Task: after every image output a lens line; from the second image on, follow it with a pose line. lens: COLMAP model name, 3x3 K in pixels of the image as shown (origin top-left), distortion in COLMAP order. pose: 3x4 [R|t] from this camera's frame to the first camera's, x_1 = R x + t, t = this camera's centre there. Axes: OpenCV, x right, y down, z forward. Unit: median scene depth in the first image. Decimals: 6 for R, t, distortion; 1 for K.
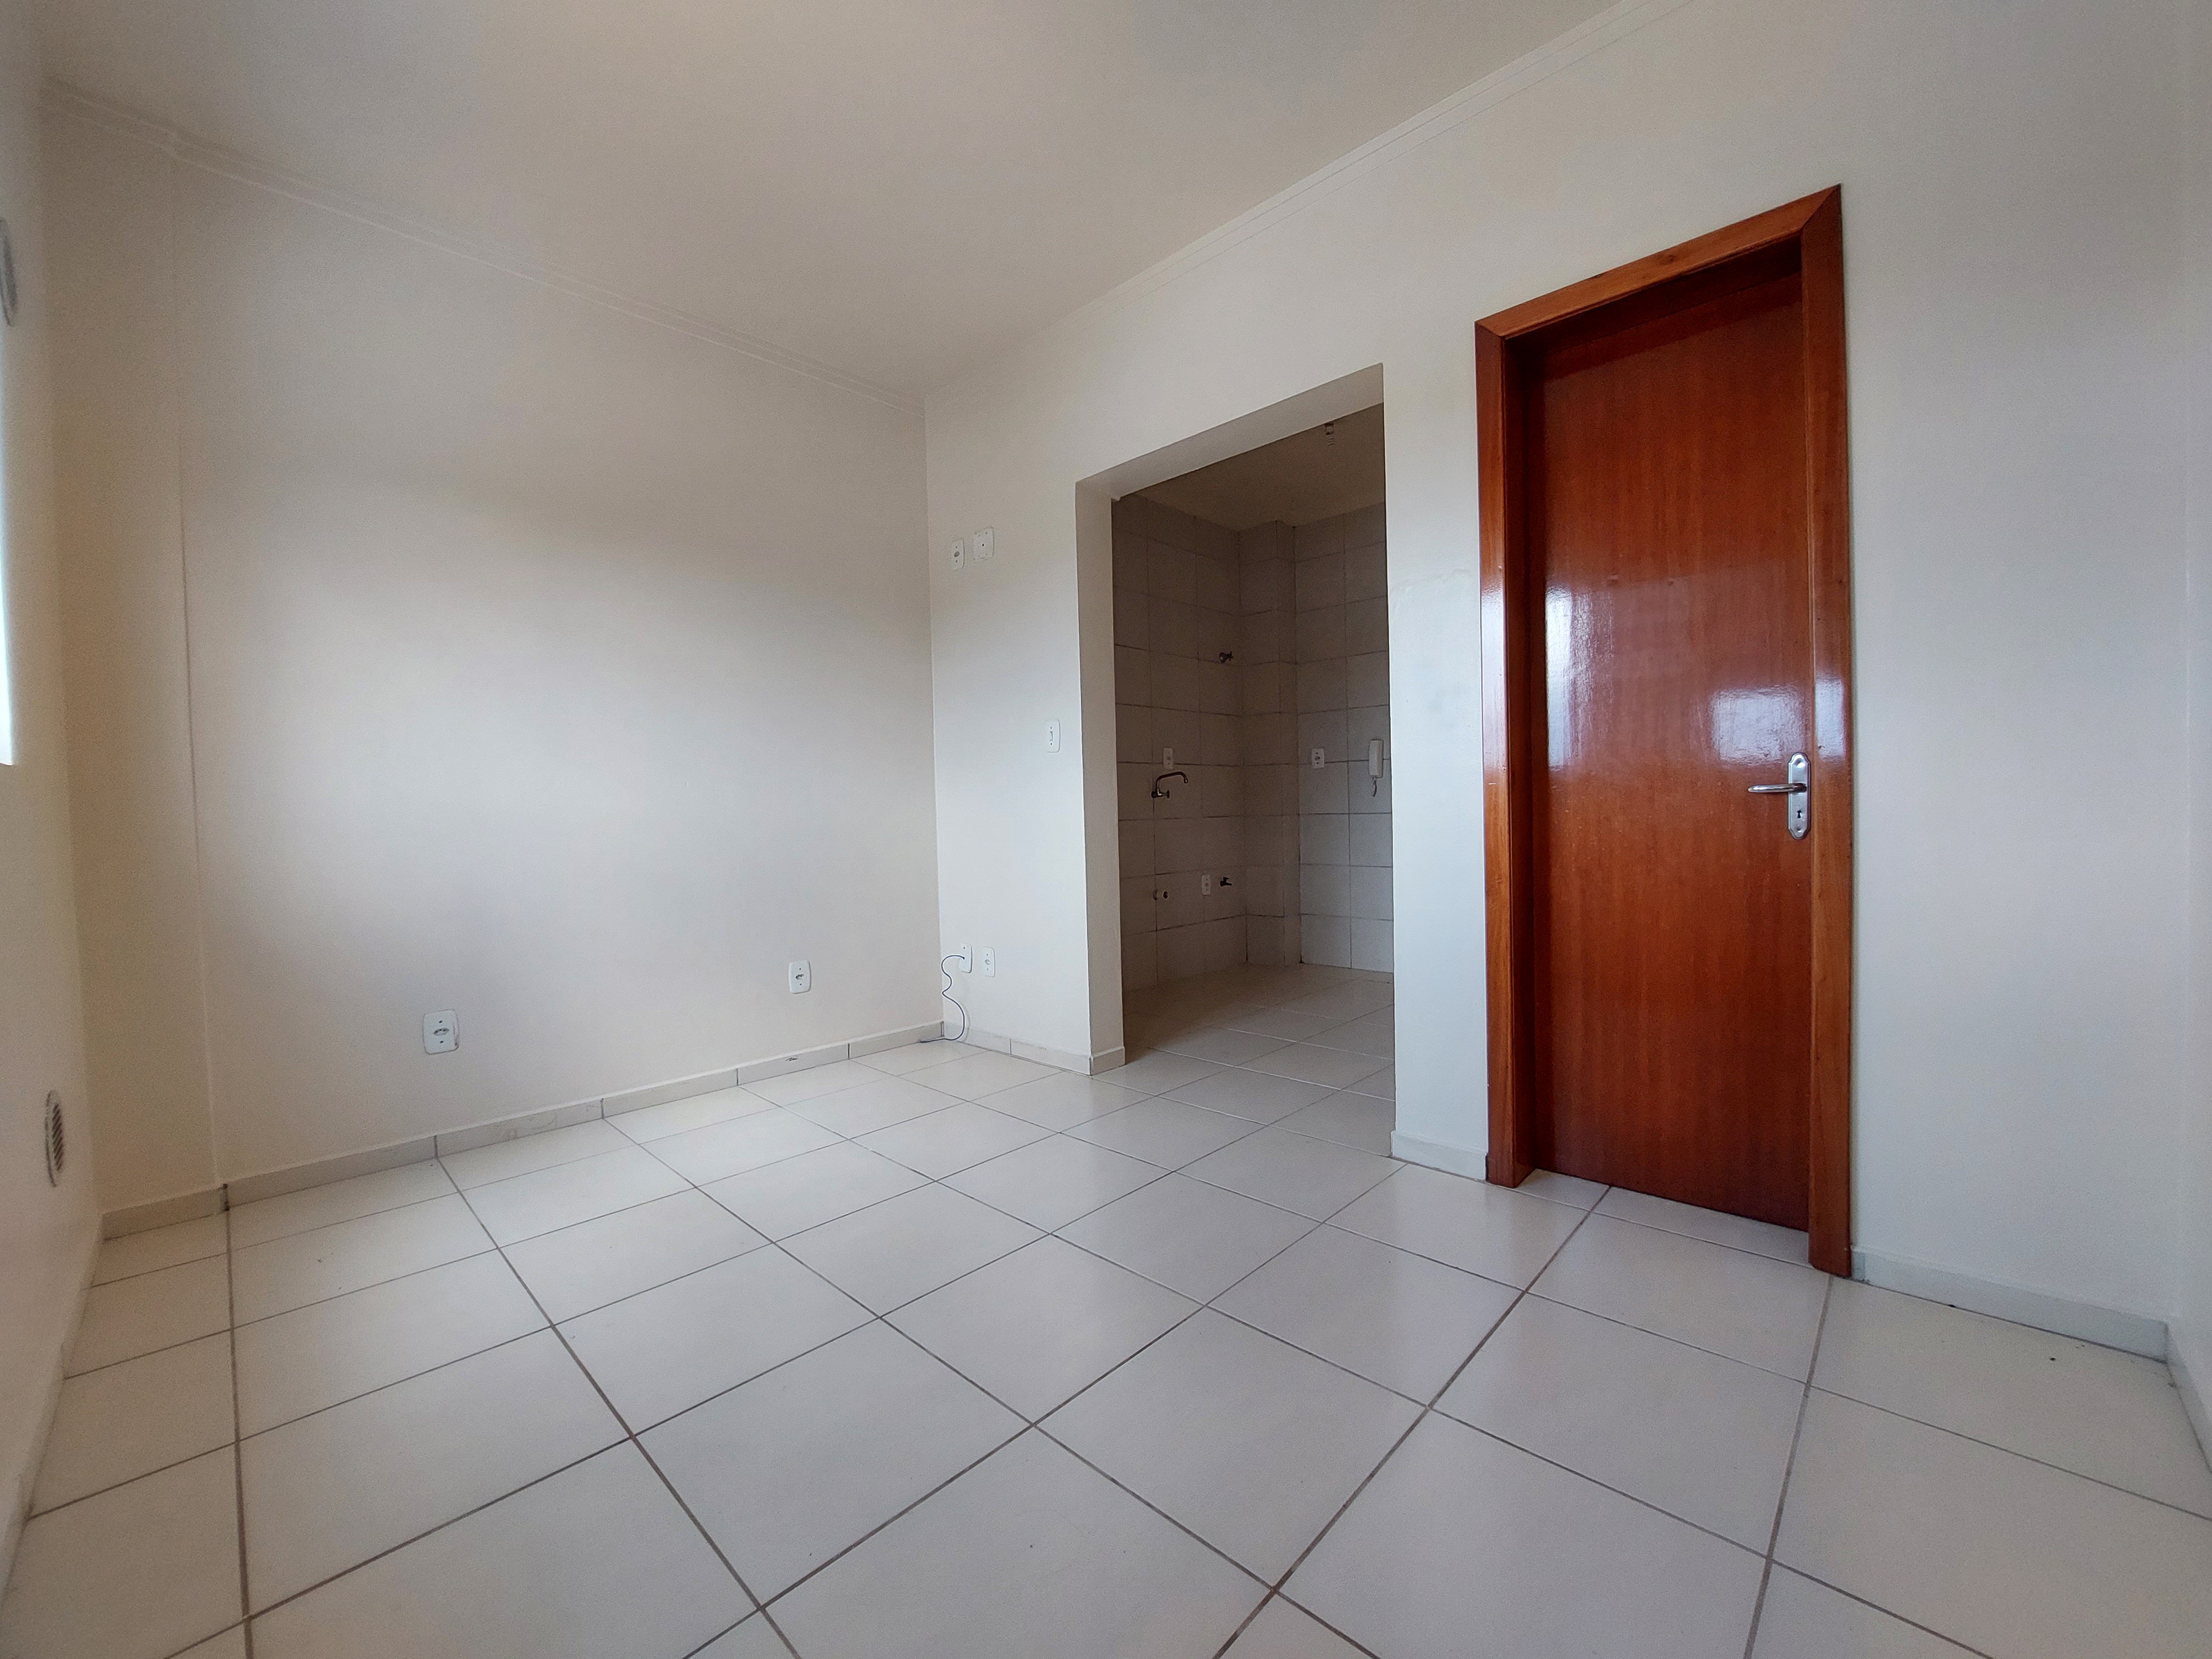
lens RADIAL K [[889.2, 0, 1103.8], [0, 889.2, 823.1], [0, 0, 1]] dist [-0.004464, -0.000074]
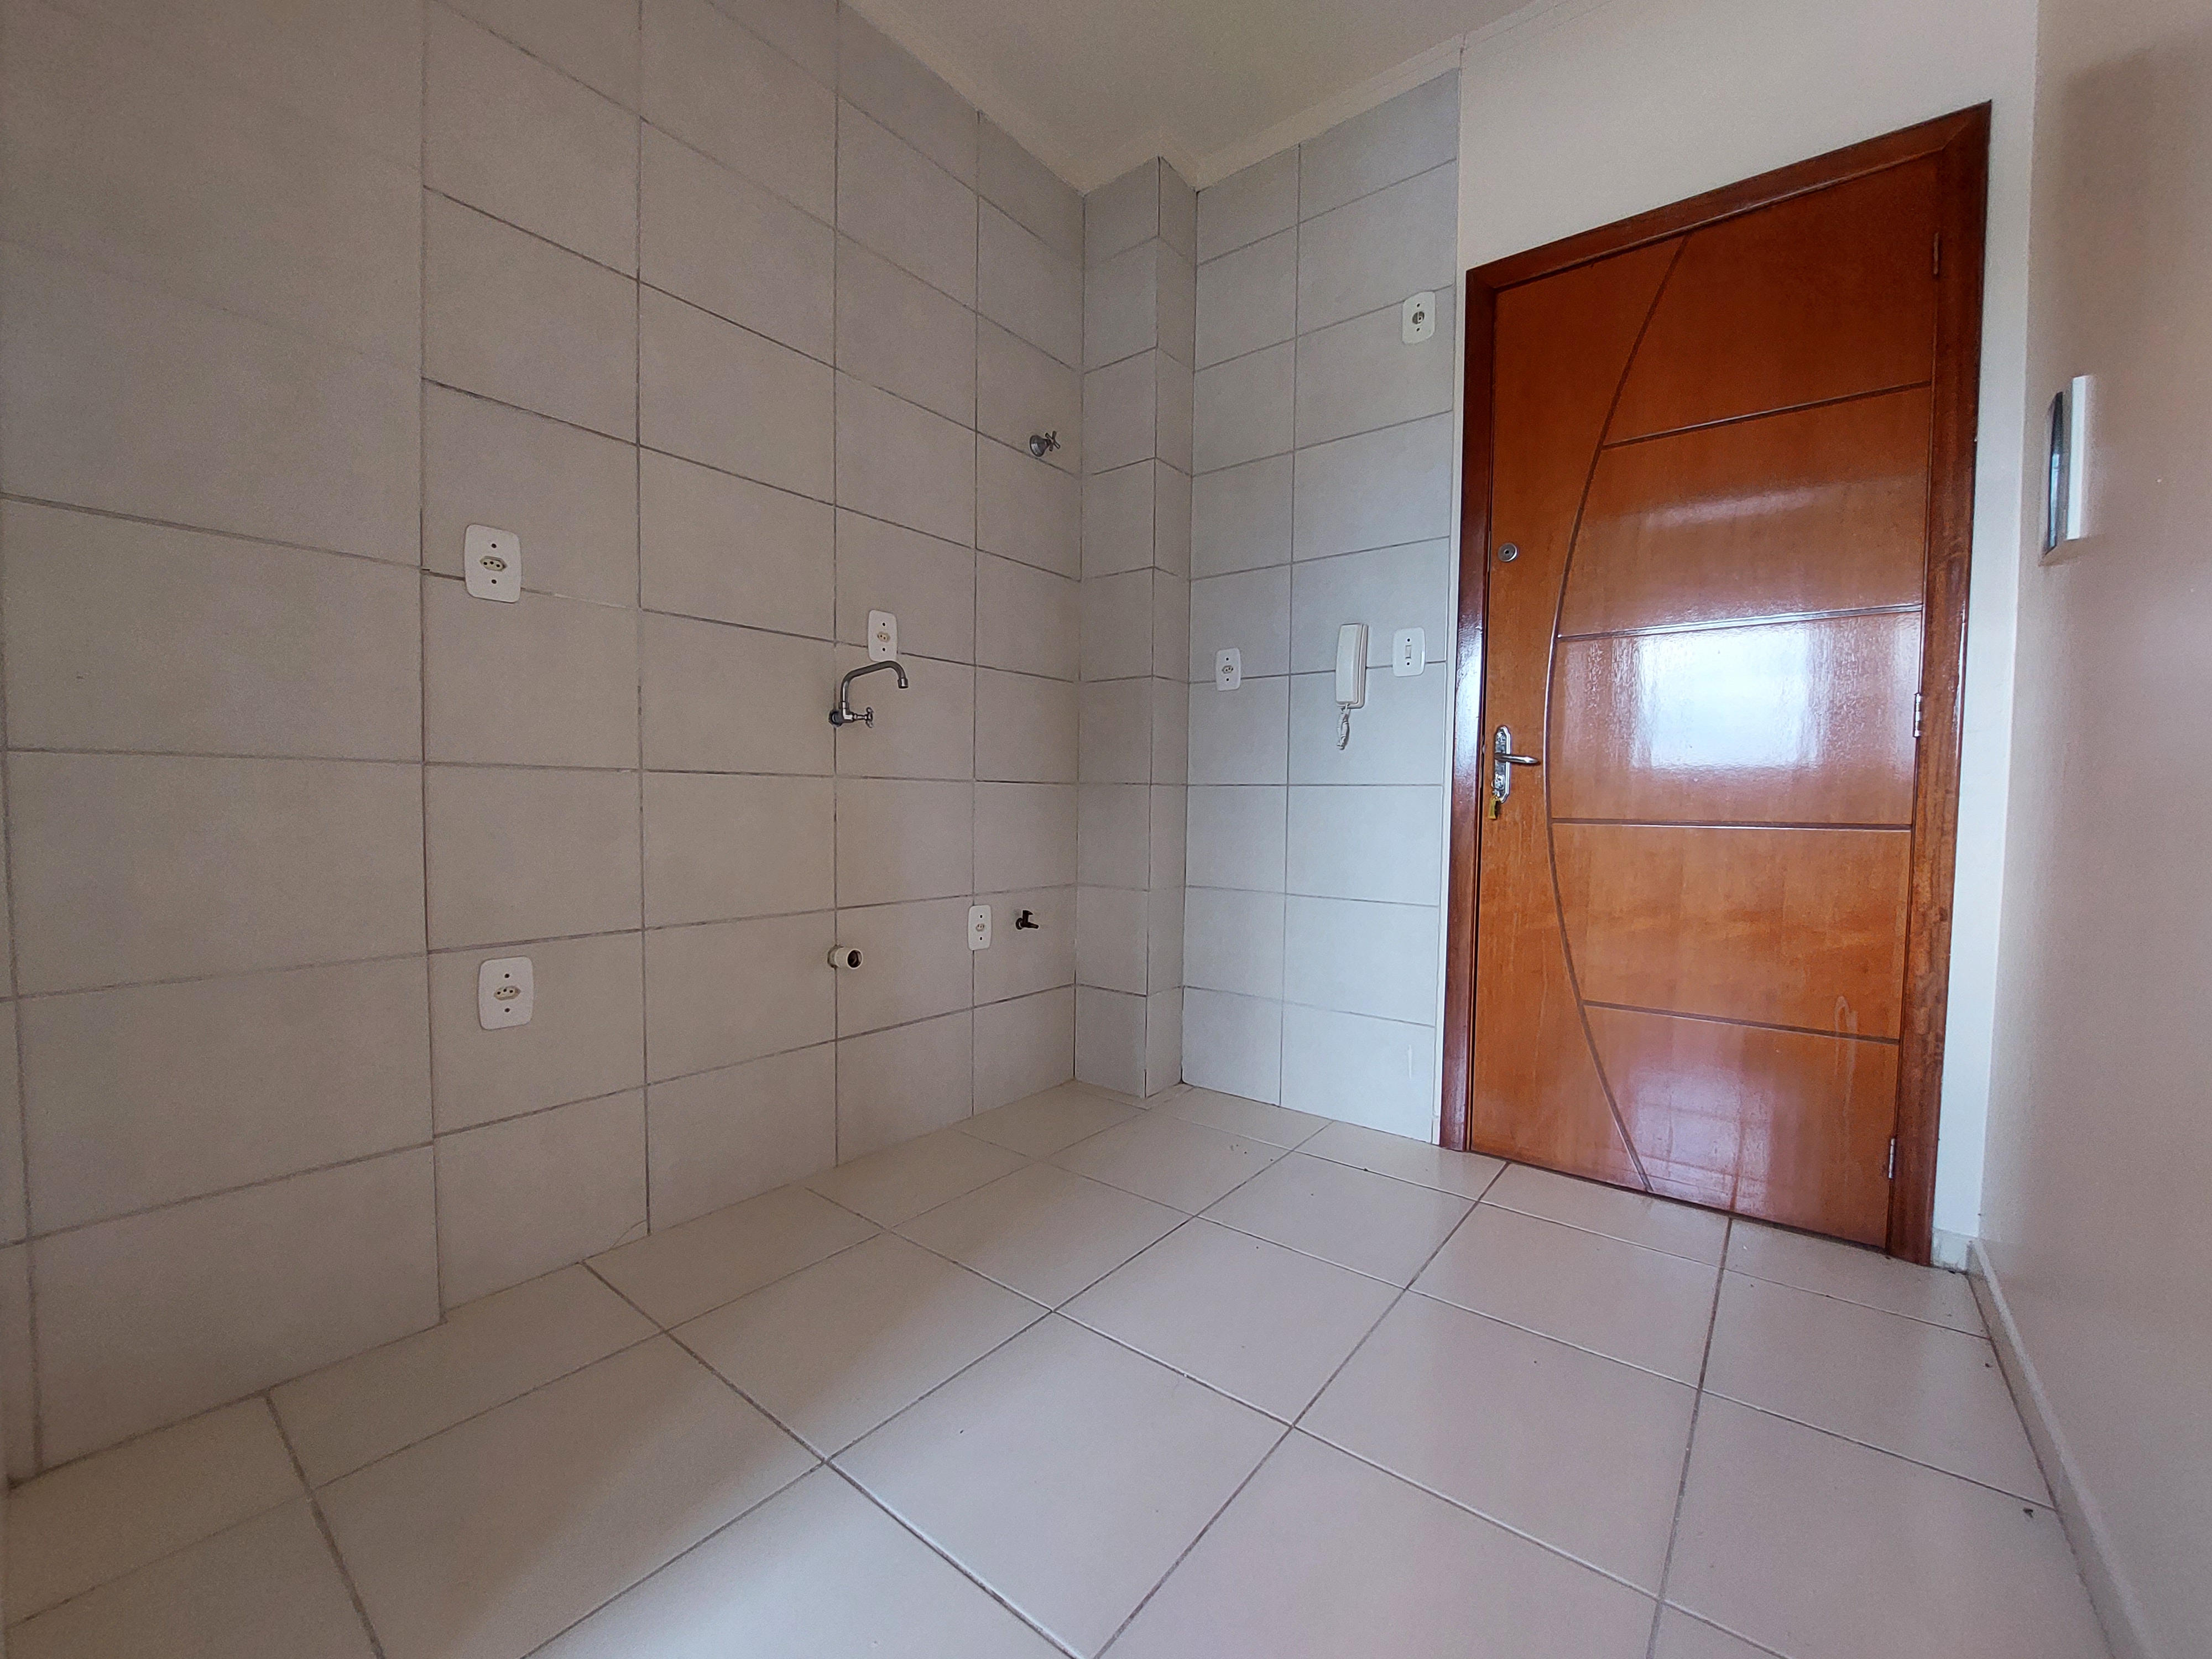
lens RADIAL K [[889.2, 0, 1103.3], [0, 889.2, 841.0], [0, 0, 1]] dist [-0.004464, -0.000074]
pose [[0.994522, 0.029907, 0.100154, 0.127798], [-0.032462, 0.999185, 0.023976, 0.010870], [-0.099356, -0.027096, 0.994683, 0.523125]]
